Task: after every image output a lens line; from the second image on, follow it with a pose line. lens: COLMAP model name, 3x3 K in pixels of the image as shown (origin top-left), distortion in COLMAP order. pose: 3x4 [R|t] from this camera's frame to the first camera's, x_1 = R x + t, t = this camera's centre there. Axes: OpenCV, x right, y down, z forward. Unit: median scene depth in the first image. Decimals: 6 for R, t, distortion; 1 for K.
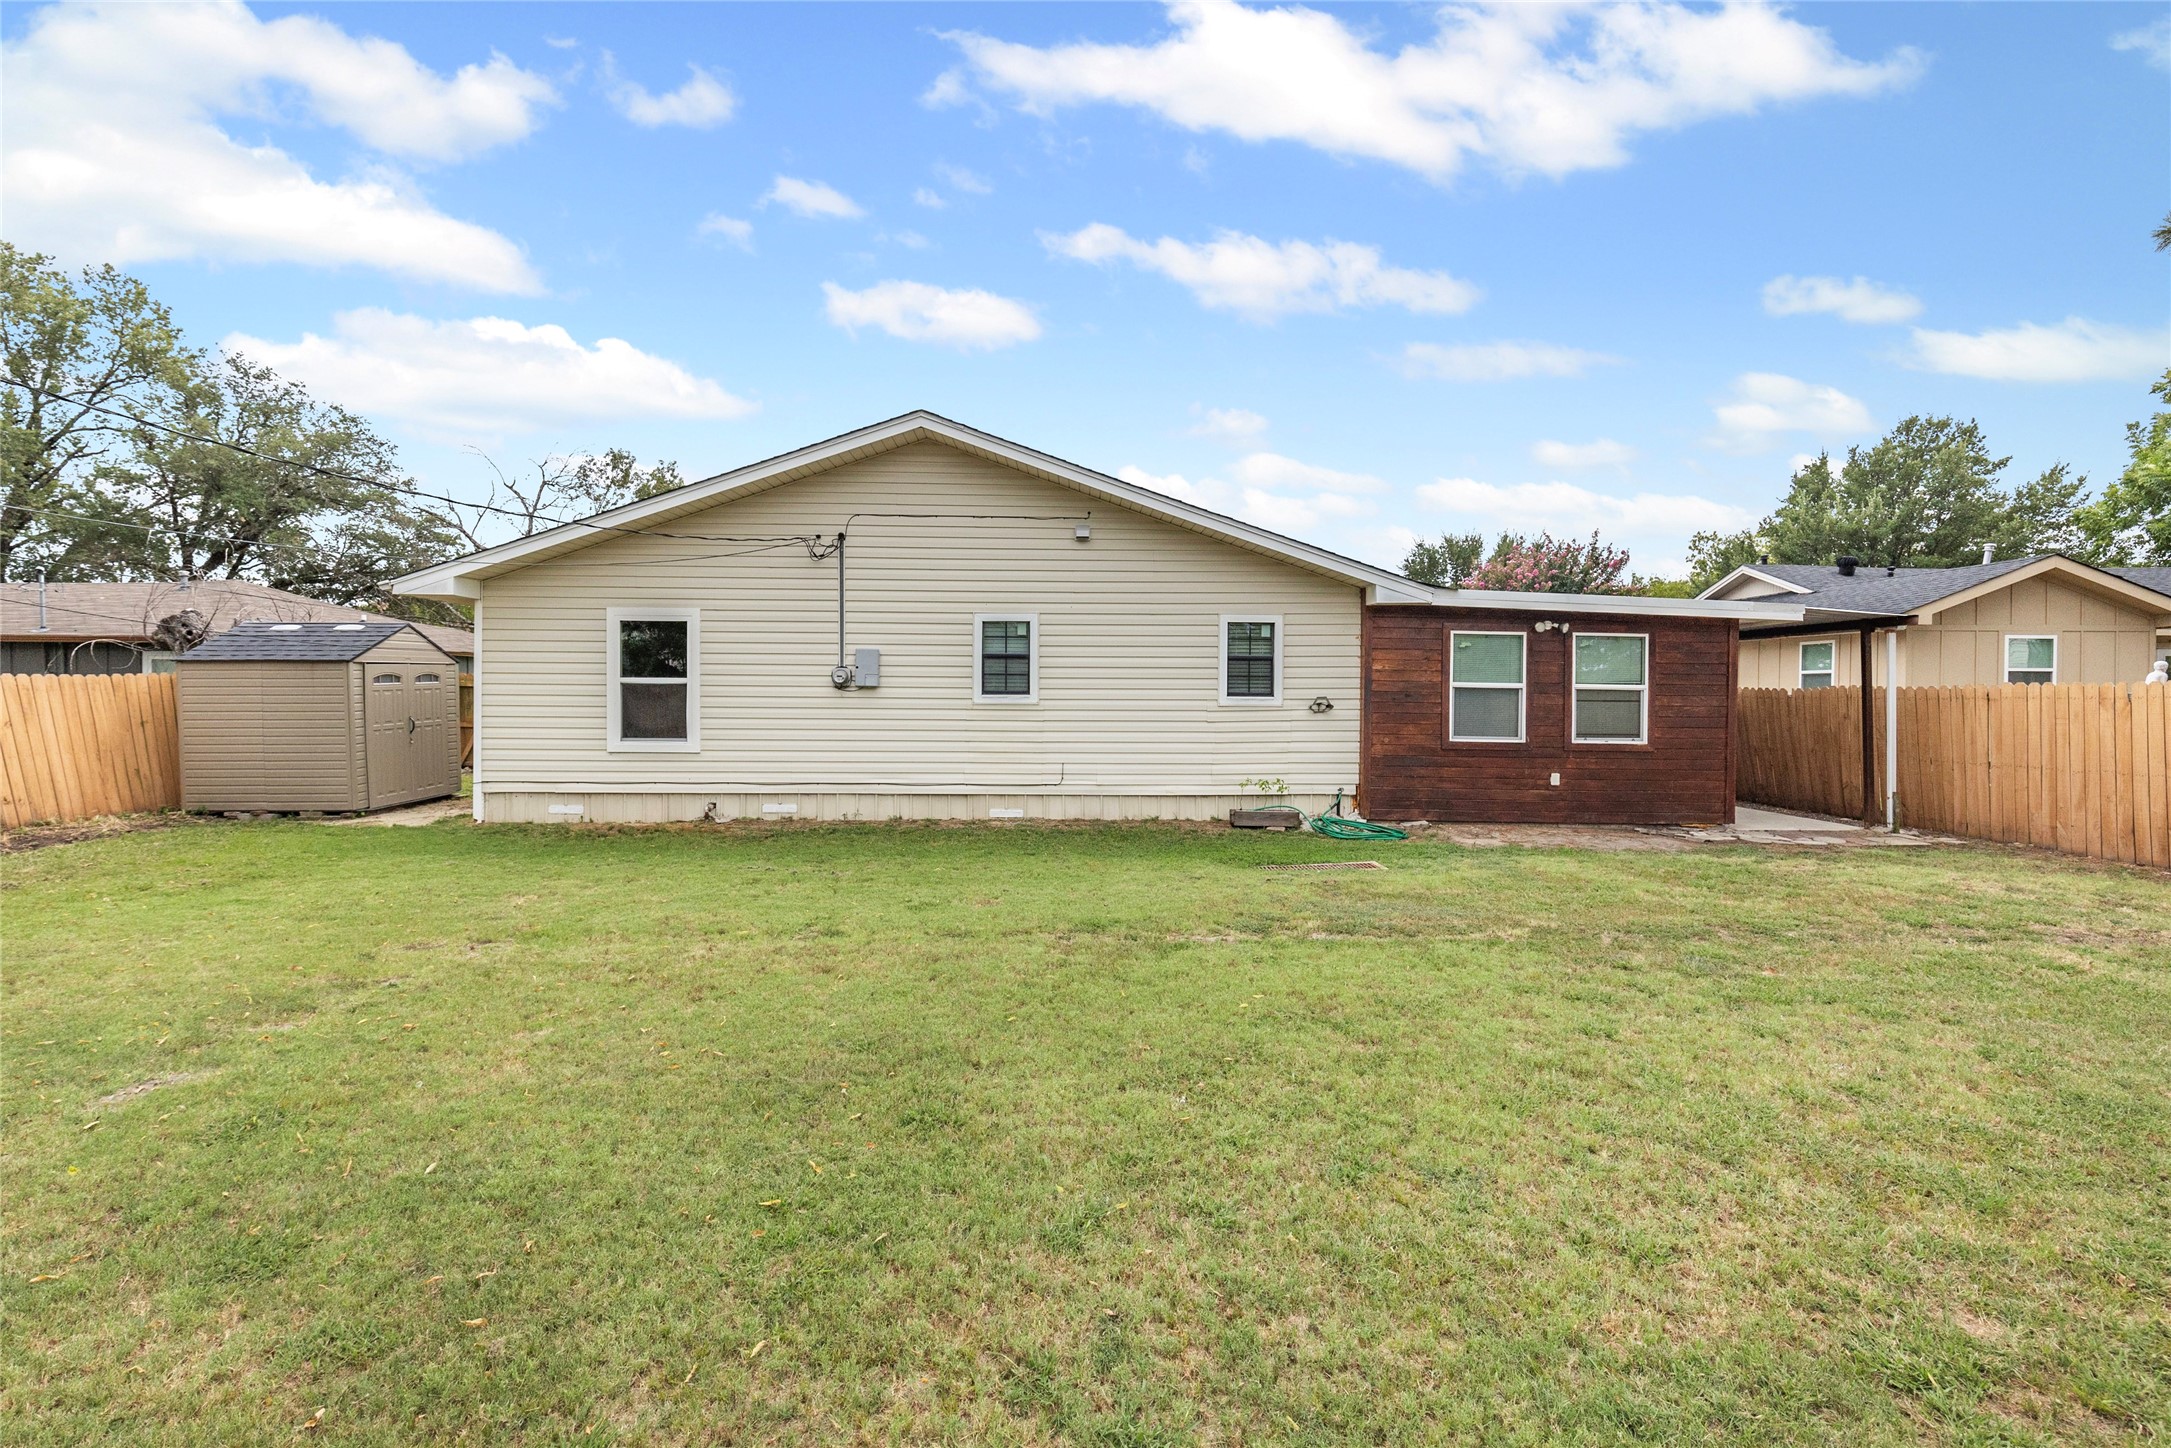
lens RADIAL K [[1015.0, 0, 1066.1], [0, 1015.0, 698.5], [0, 0, 1]] dist [0.004655, 0.001075]
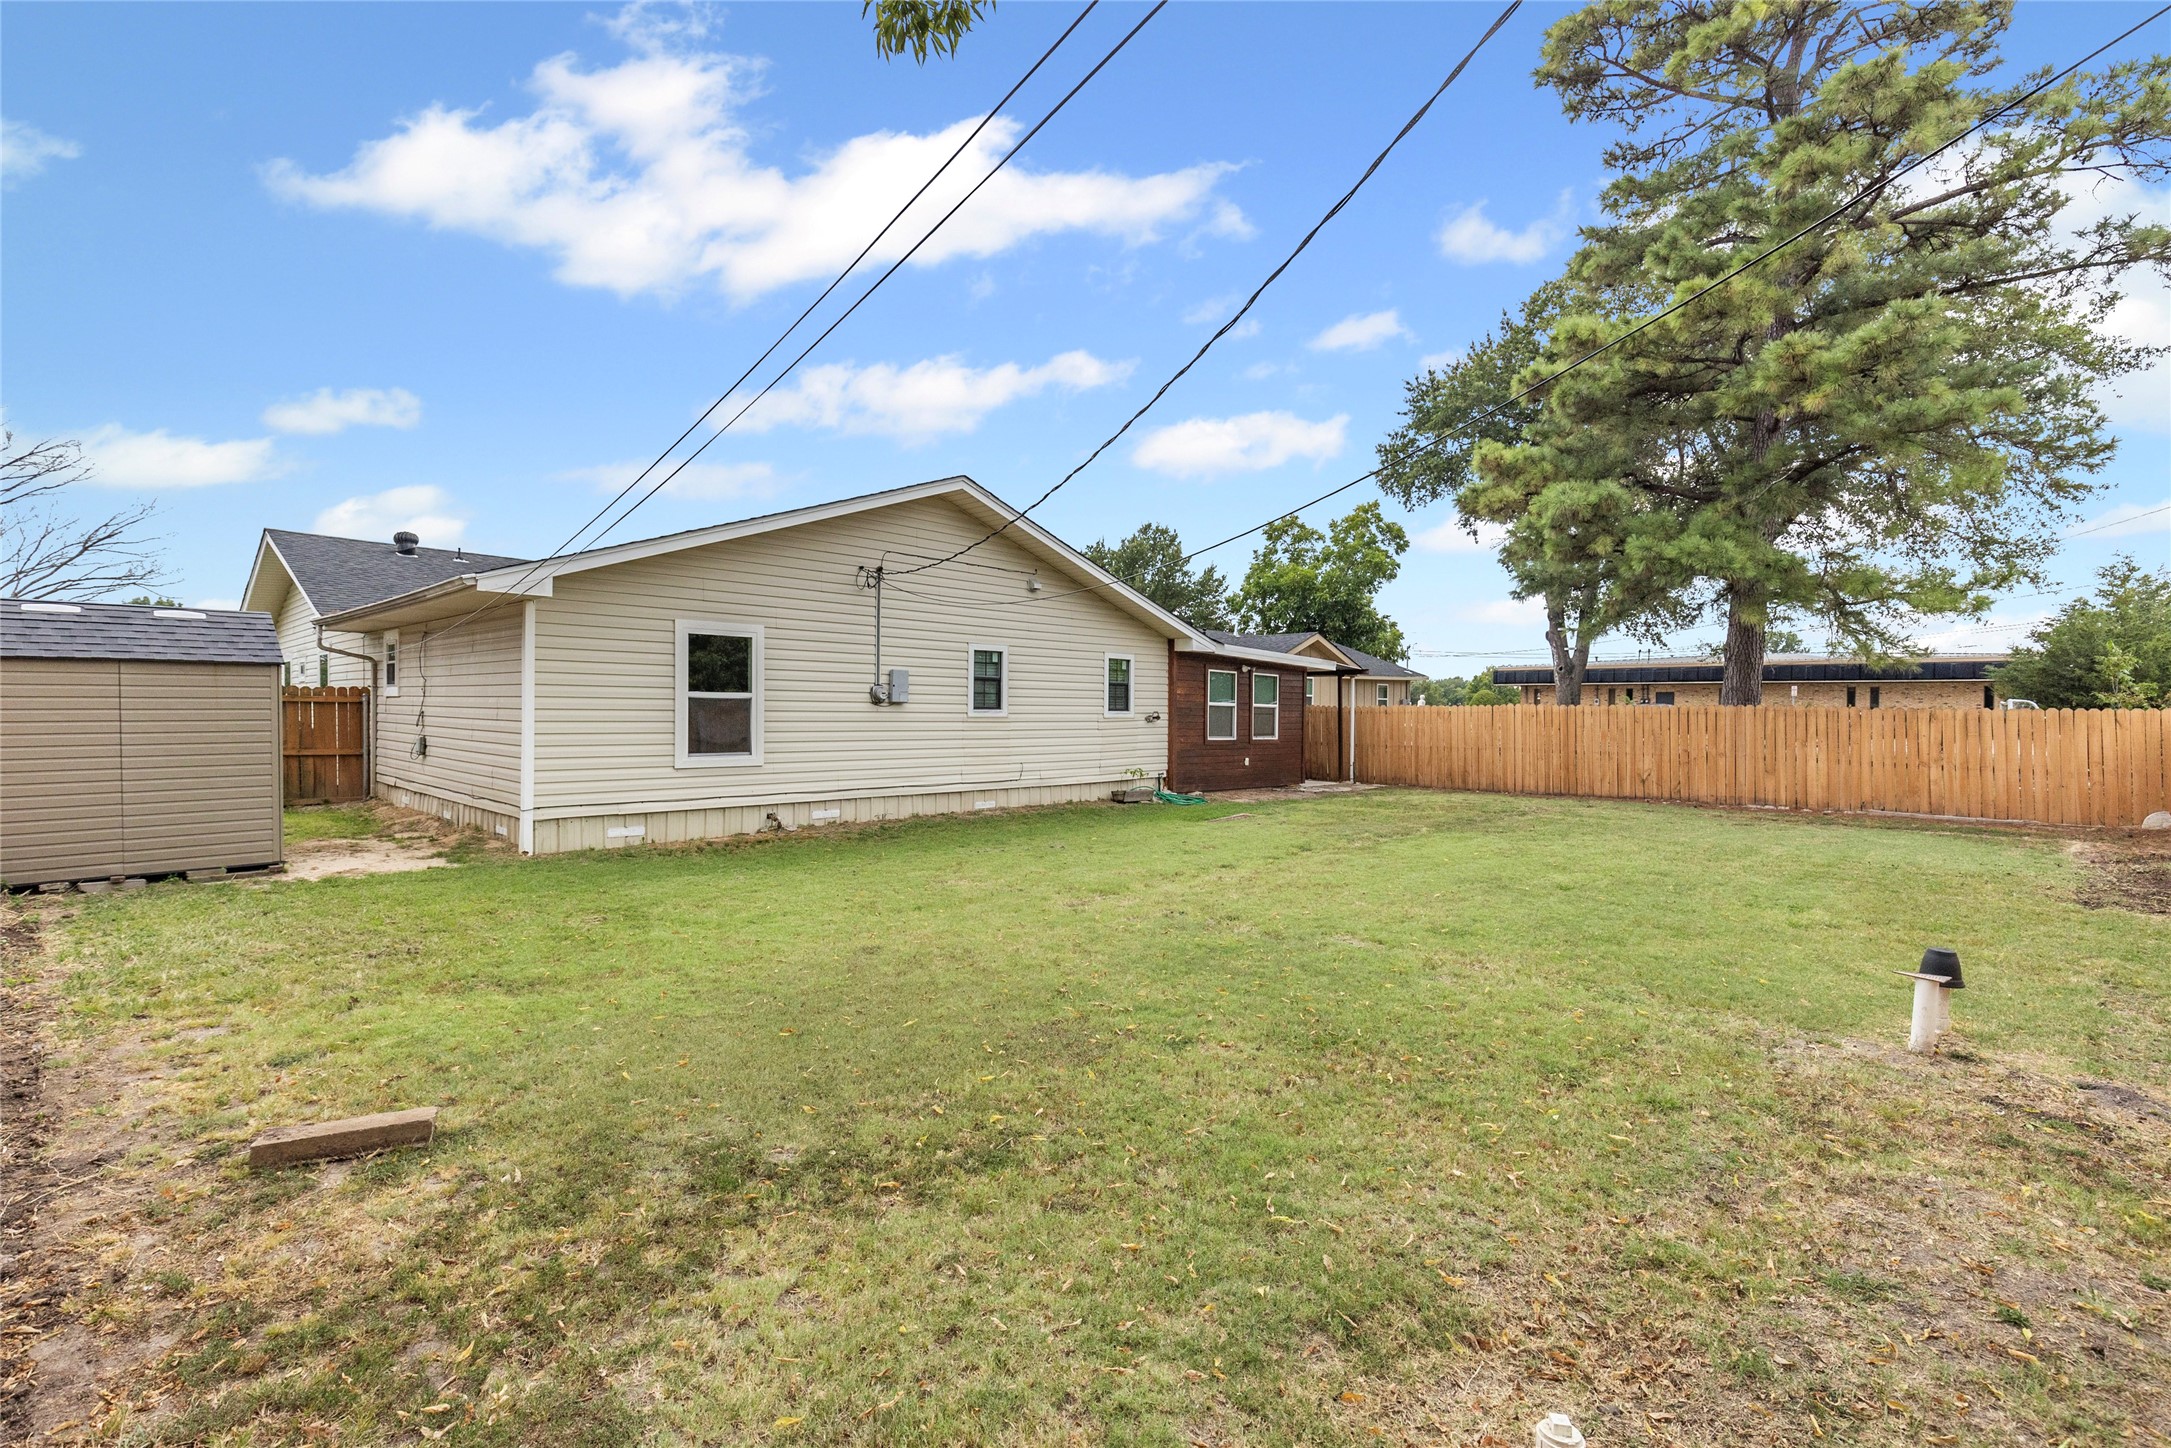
lens RADIAL K [[1015.0, 0, 1080.1], [0, 1015.0, 715.6], [0, 0, 1]] dist [0.004655, 0.001075]
pose [[0.694651, -0.002783, 0.719341, -0.874356], [-0.006178, 0.999933, 0.009834, -0.009731], [-0.719320, -0.011276, 0.694587, 0.051996]]
